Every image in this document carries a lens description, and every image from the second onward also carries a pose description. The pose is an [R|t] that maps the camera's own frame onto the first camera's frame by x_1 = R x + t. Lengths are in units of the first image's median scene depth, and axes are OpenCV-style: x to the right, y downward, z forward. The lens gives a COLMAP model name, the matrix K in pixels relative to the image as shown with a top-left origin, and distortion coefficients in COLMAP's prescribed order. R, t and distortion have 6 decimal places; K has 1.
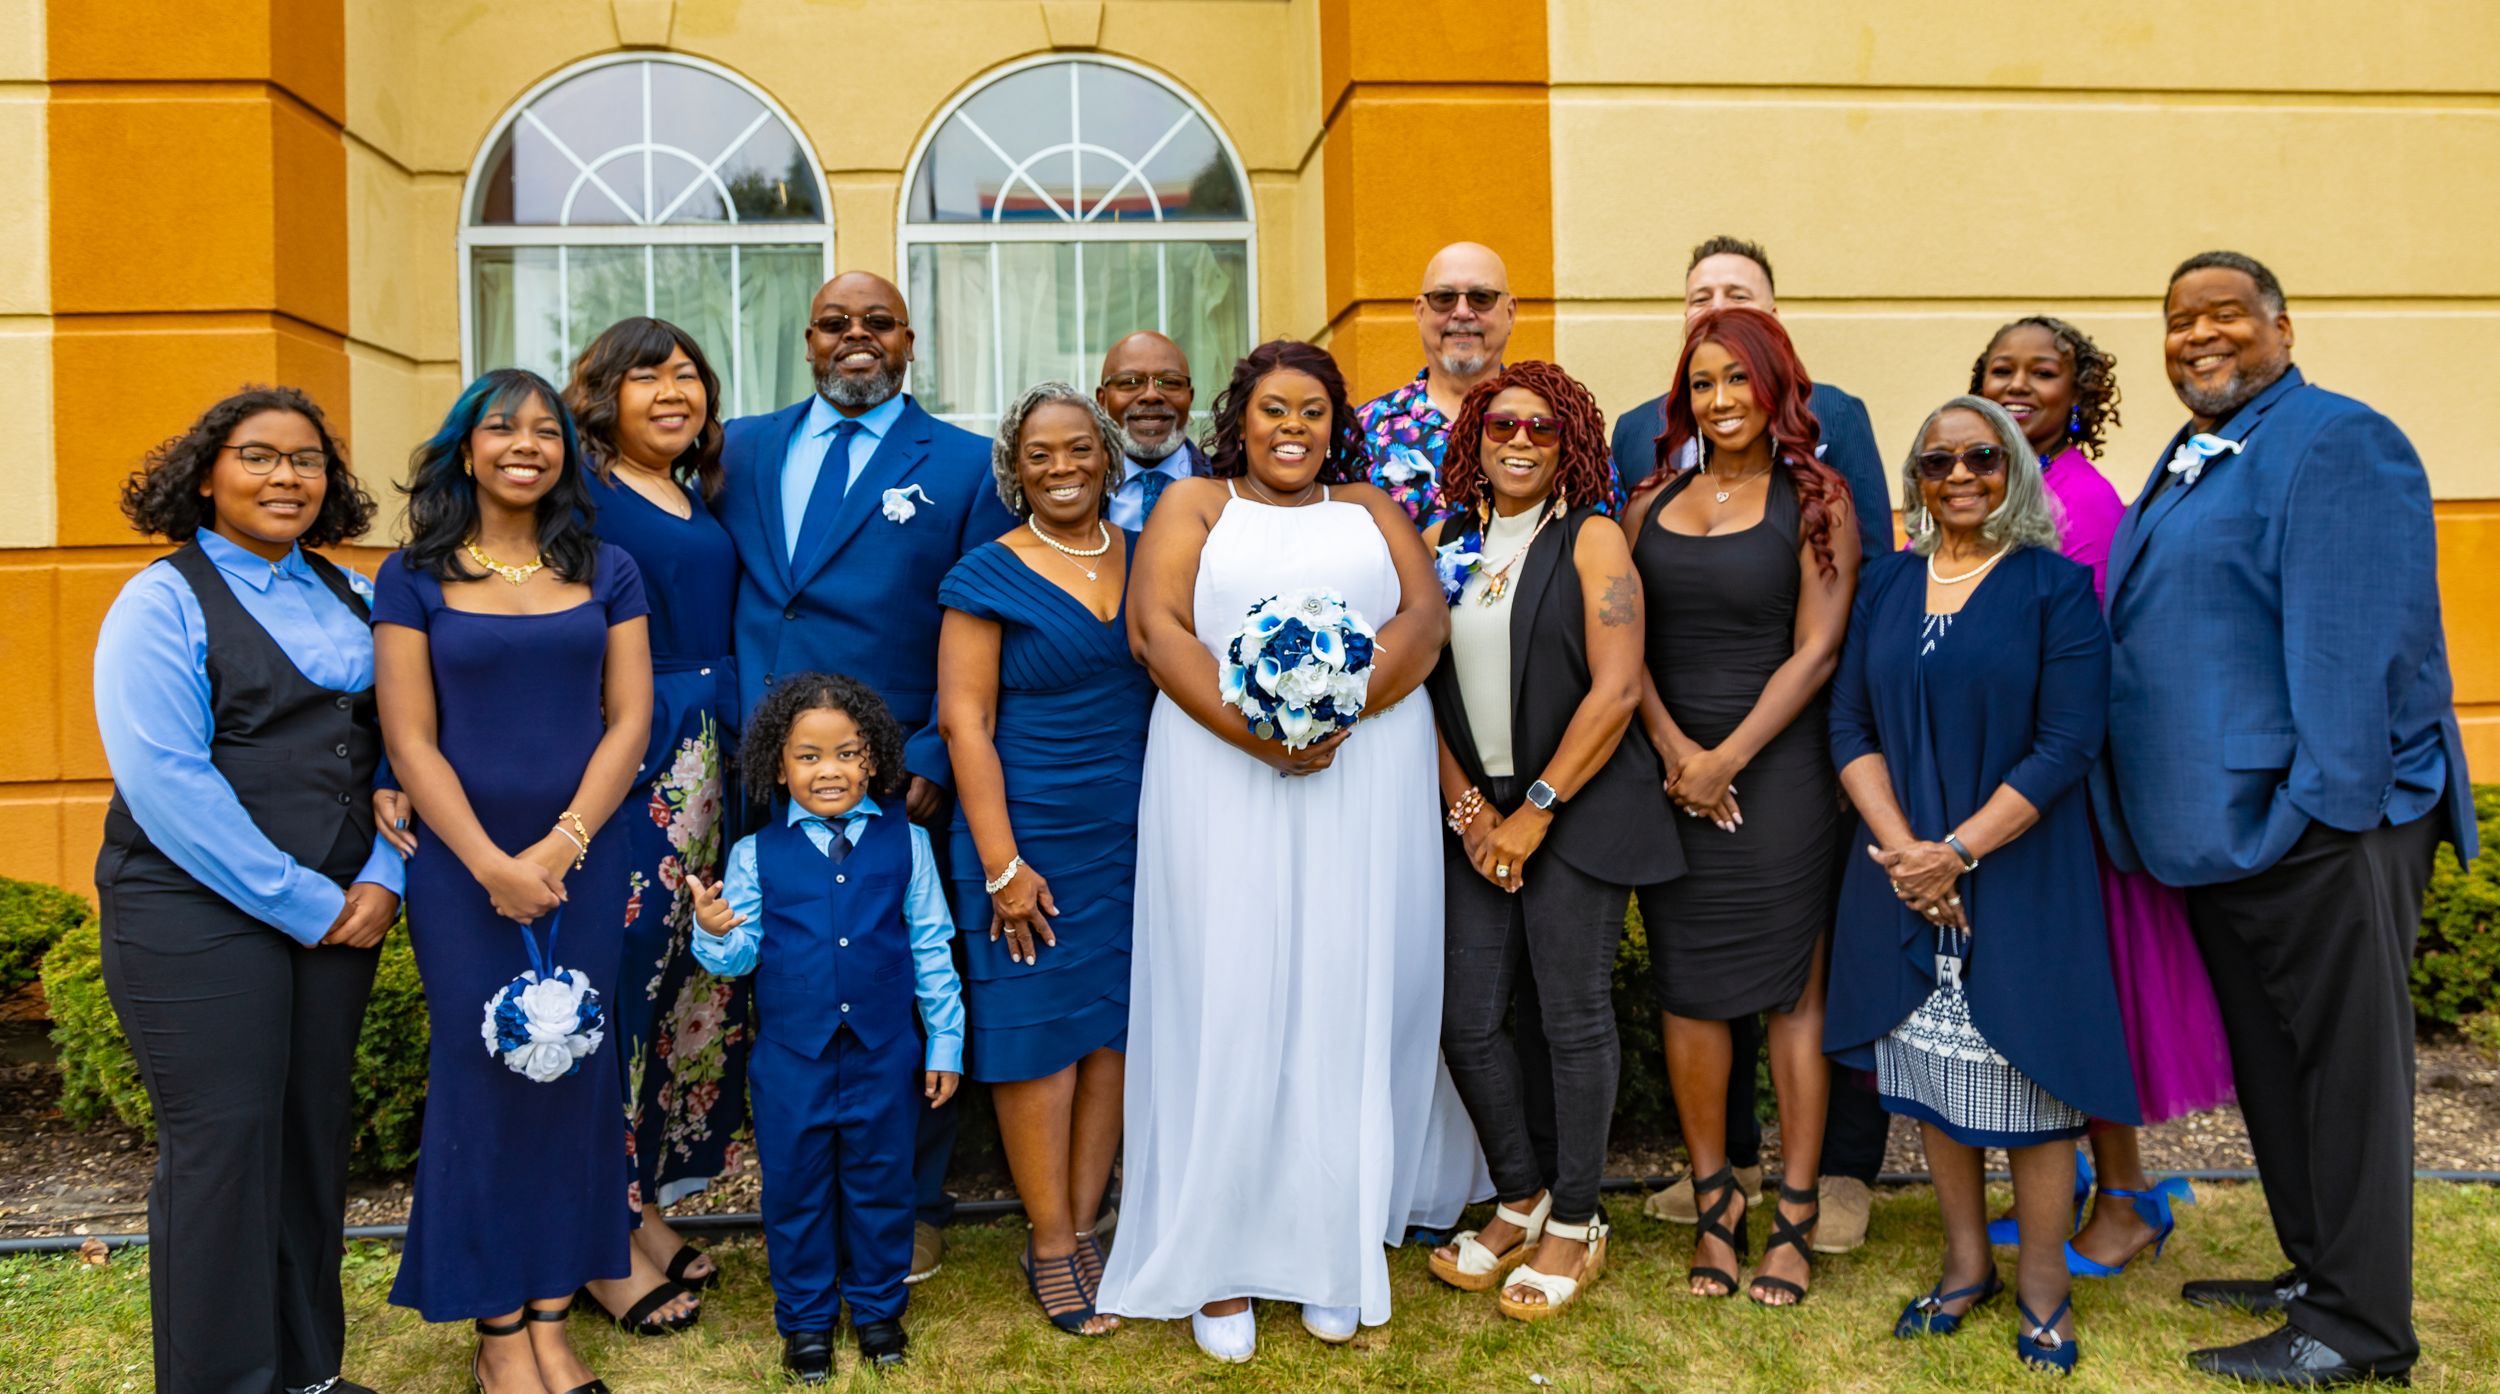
lens RADIAL K [[3158.5, 0, 1251.6], [0, 3158.5, 696.1], [0, 0, 1]] dist [-0.052501, 0.000000]
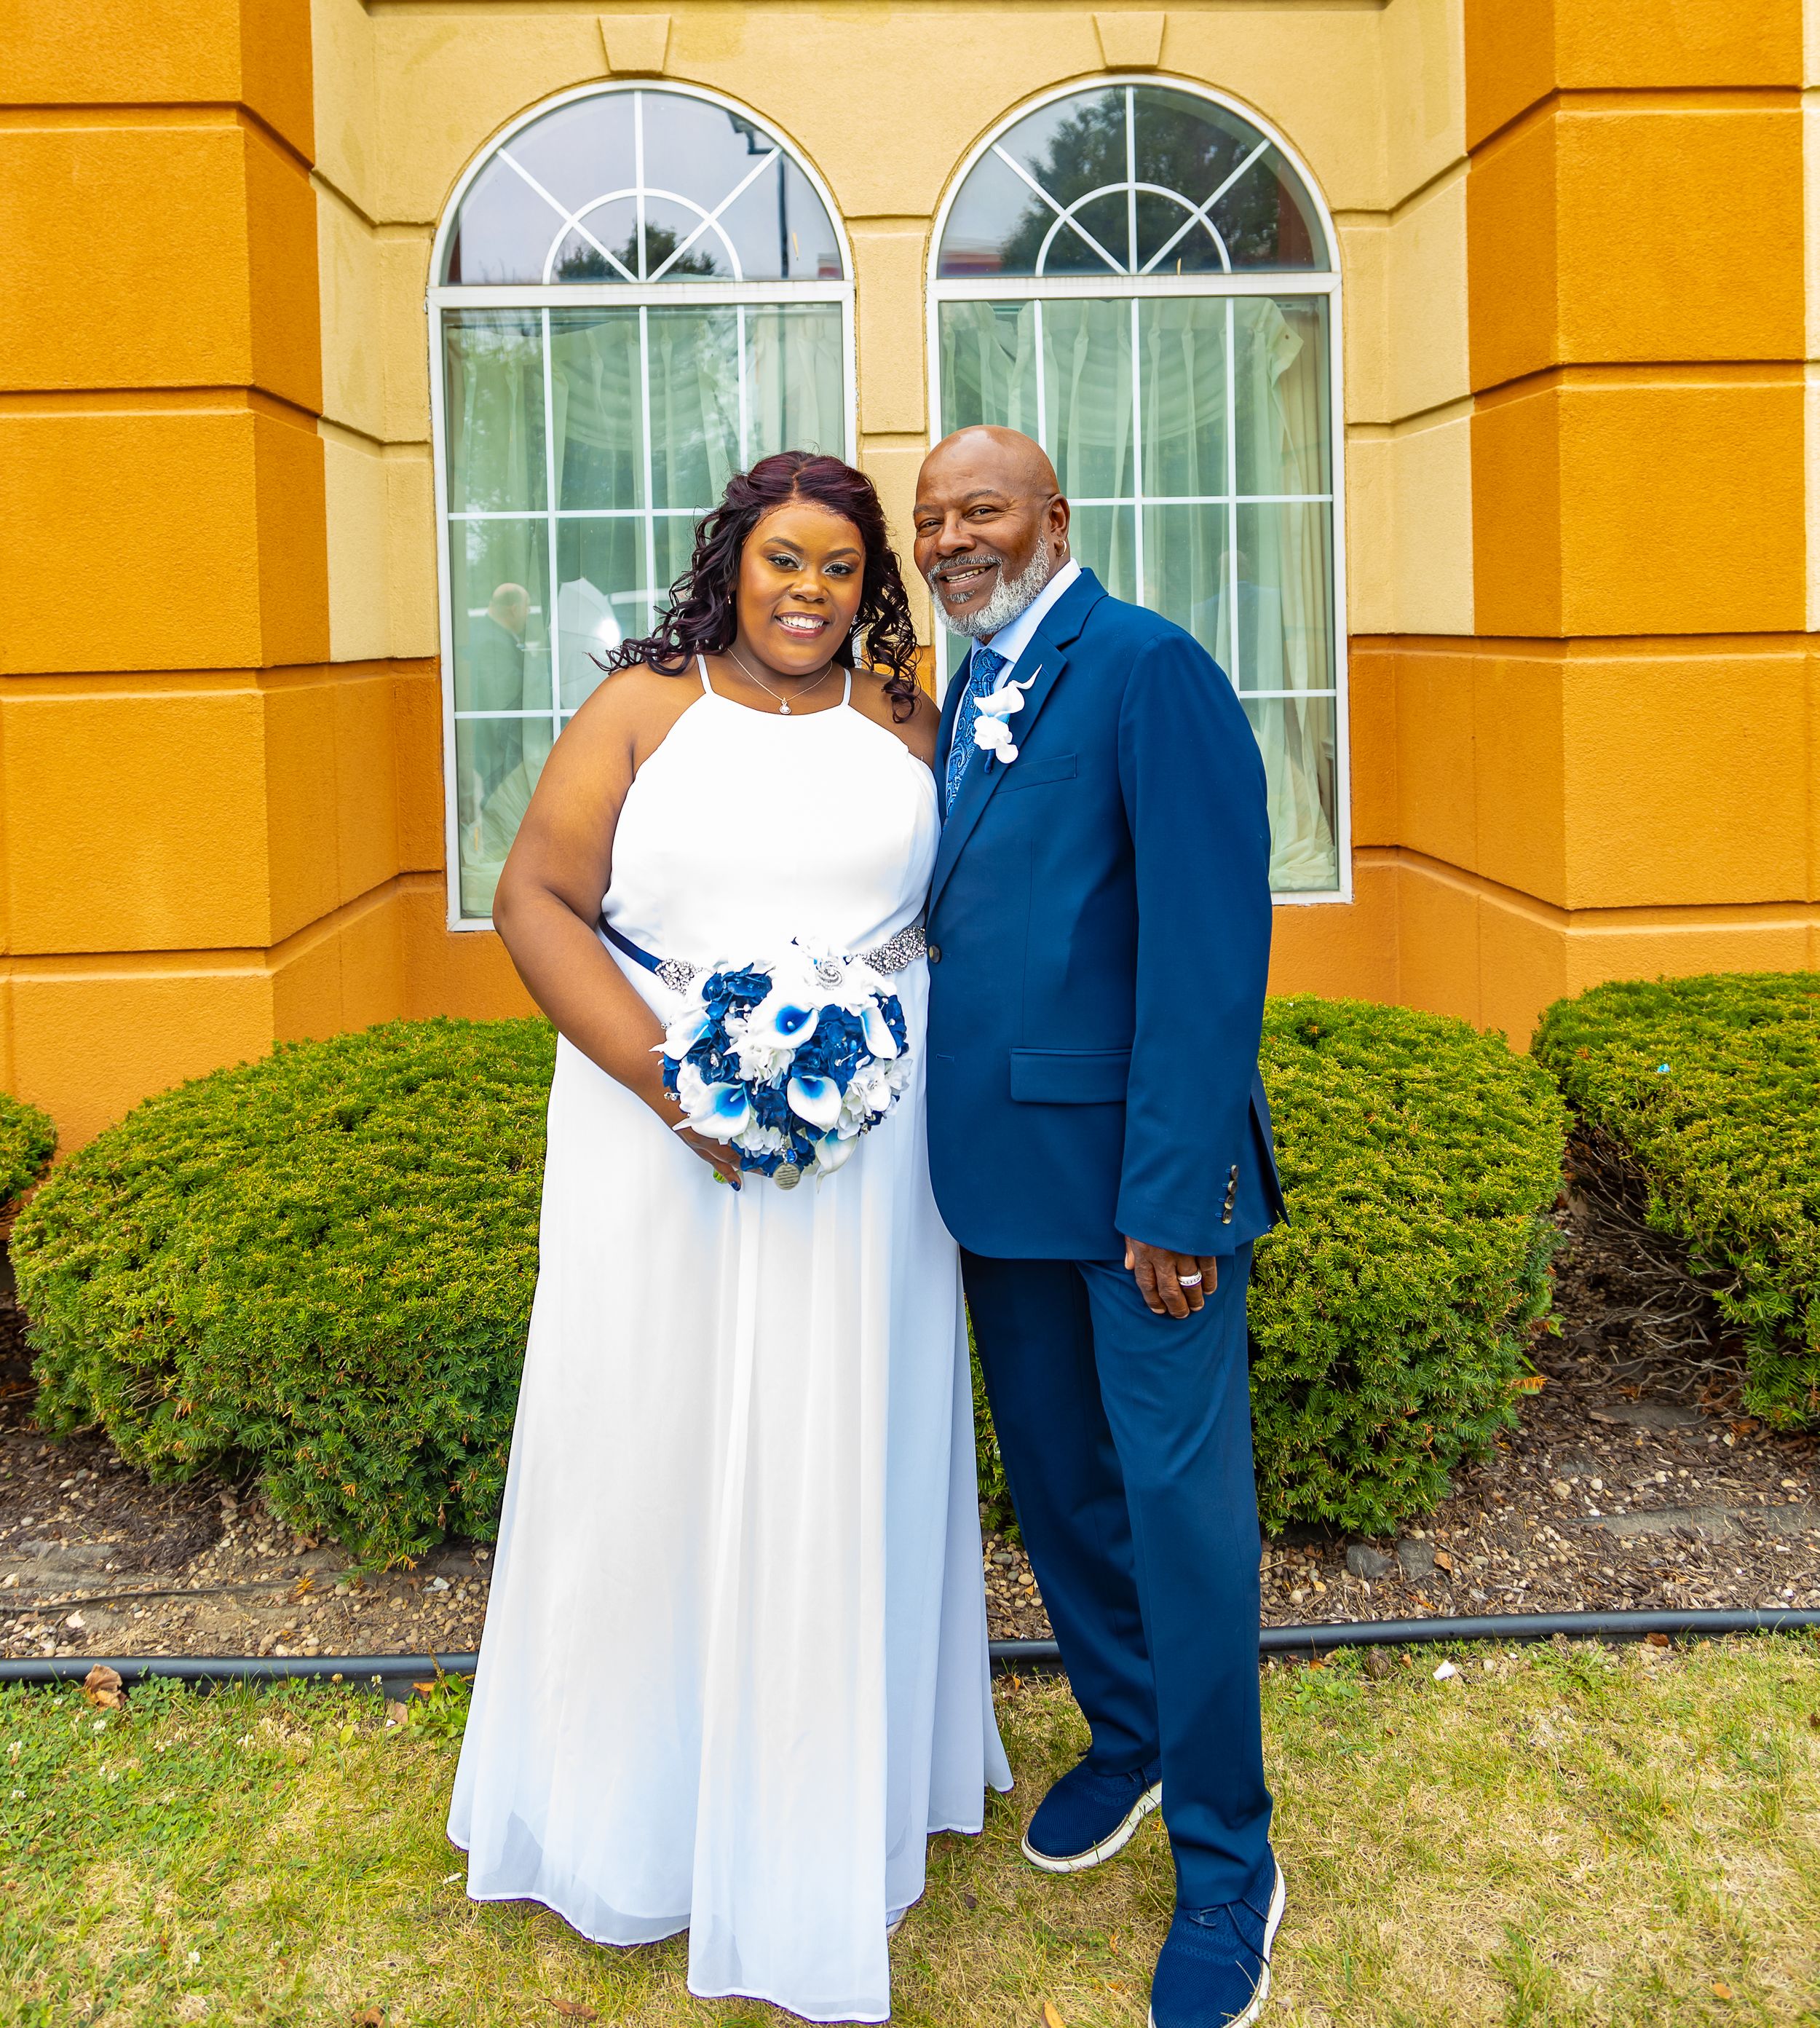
lens RADIAL K [[3375.6, 0, 909.6], [0, 3375.6, 1013.8], [0, 0, 1]] dist [0.004845, 0.000000]
pose [[0.995731, 0.008190, -0.091936, -0.051005], [-0.002211, 0.997887, 0.064943, -0.014853], [0.092273, -0.064462, 0.993645, 0.111650]]
